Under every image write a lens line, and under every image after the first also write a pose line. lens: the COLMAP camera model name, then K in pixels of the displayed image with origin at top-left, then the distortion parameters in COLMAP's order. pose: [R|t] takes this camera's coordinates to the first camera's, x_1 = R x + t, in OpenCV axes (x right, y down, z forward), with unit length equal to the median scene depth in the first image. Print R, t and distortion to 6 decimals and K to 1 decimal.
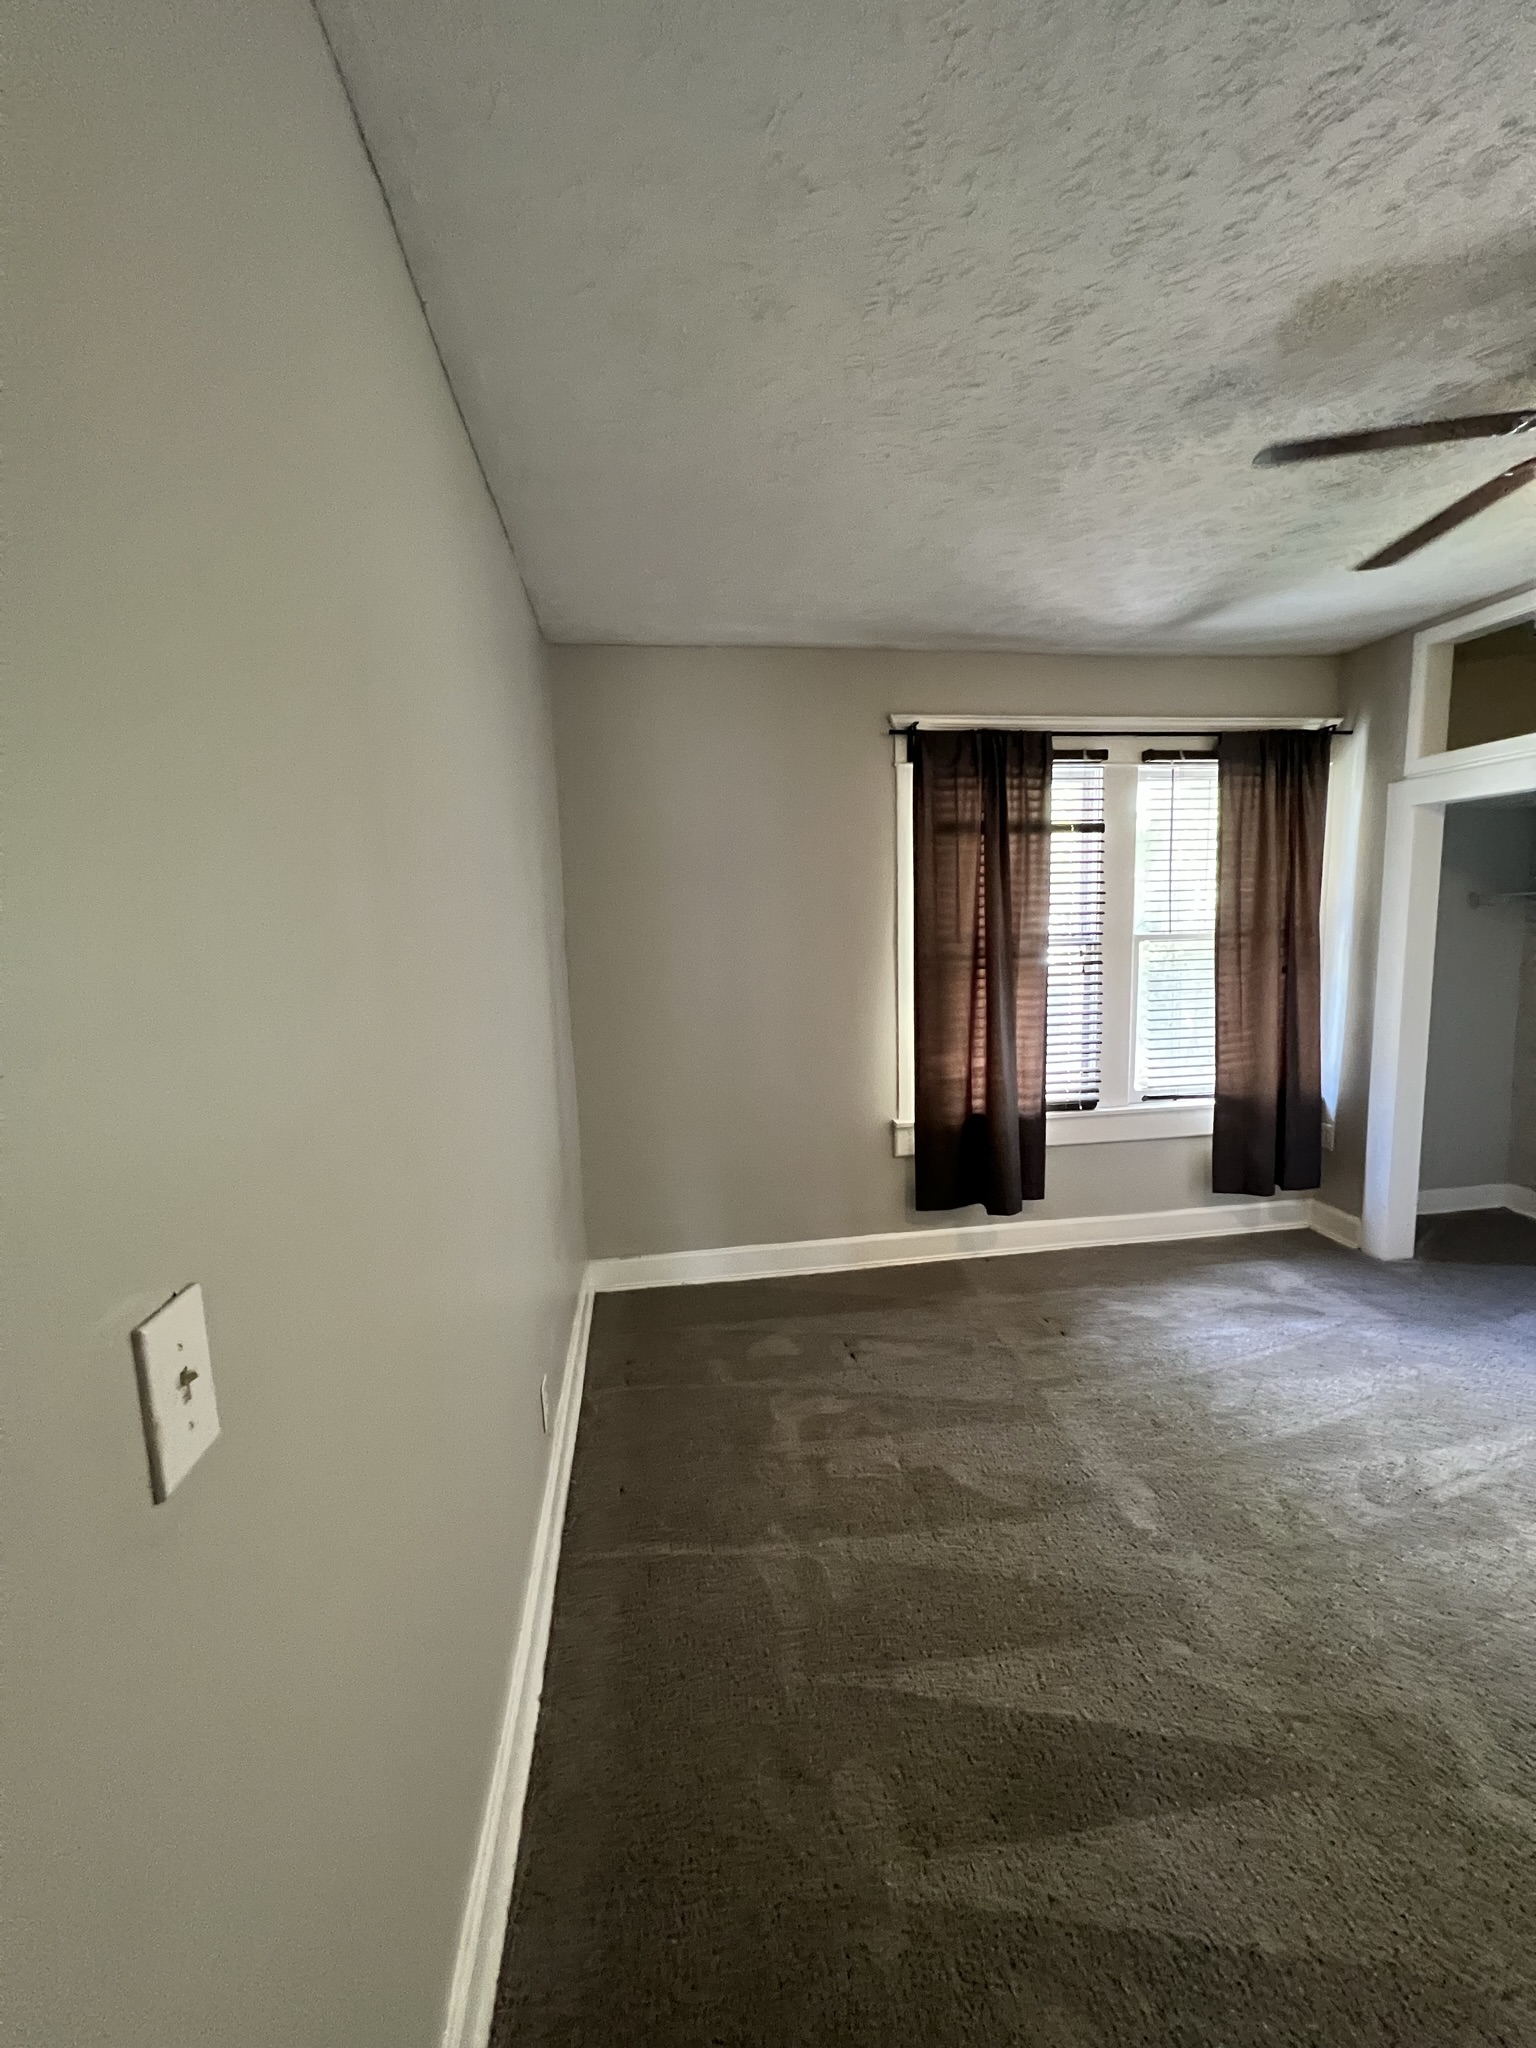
lens RADIAL K [[819.5, 0, 764.1], [0, 819.5, 1026.3], [0, 0, 1]] dist [-0.002299, 0.001048]
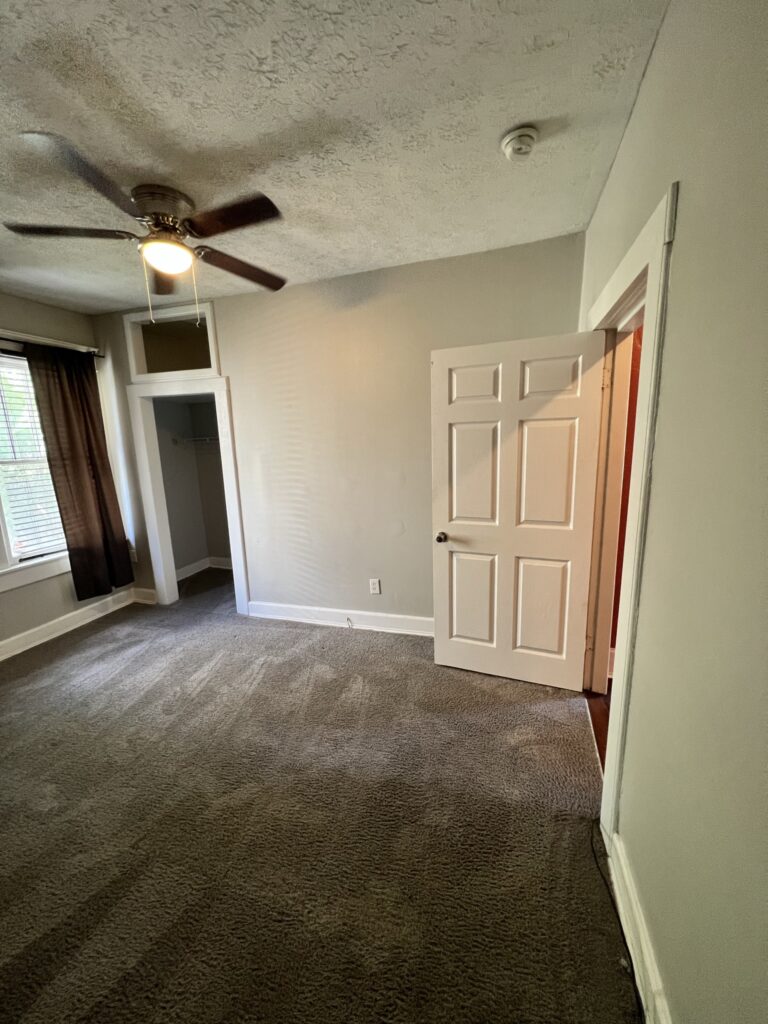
lens RADIAL K [[409.8, 0, 383.5], [0, 409.8, 513.8], [0, 0, 1]] dist [-0.002299, 0.001048]
pose [[0.418579, -0.149369, 0.895813, 0.057032], [0.132644, 0.985860, 0.102404, 0.009590], [-0.898442, 0.075960, 0.432473, -0.024462]]
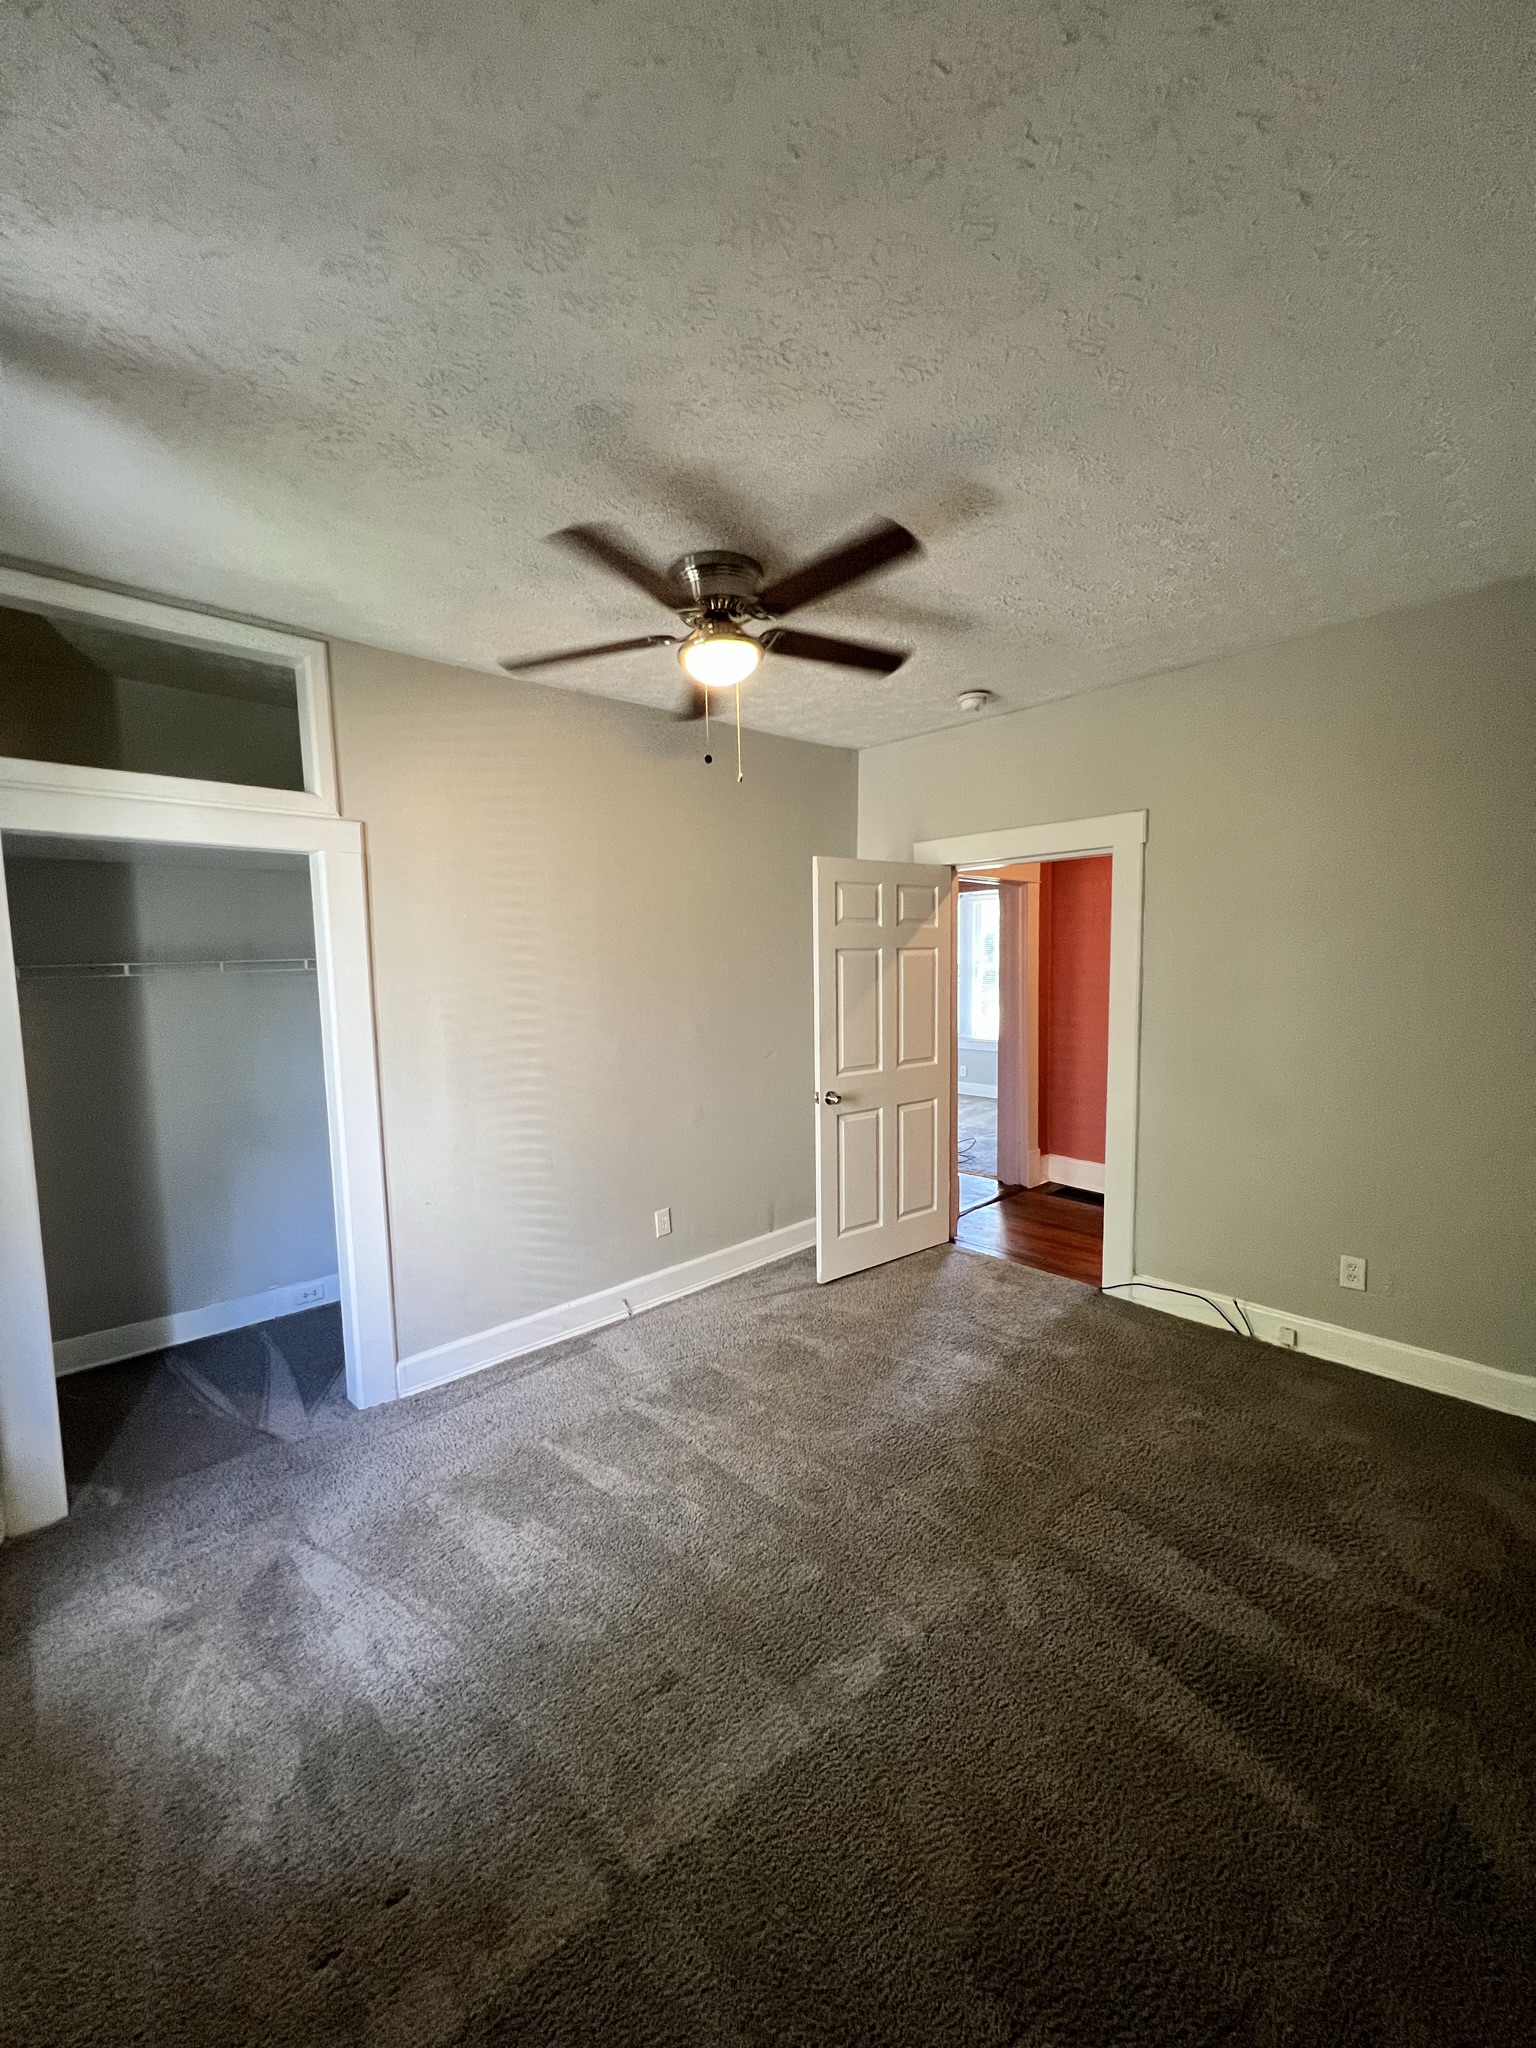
lens RADIAL K [[819.5, 0, 768.0], [0, 819.5, 1023.0], [0, 0, 1]] dist [-0.002299, 0.001048]
pose [[-0.583029, -0.022840, 0.812130, -0.108034], [0.138515, 0.982176, 0.127062, -0.126529], [-0.800557, 0.186573, -0.569473, 1.002944]]
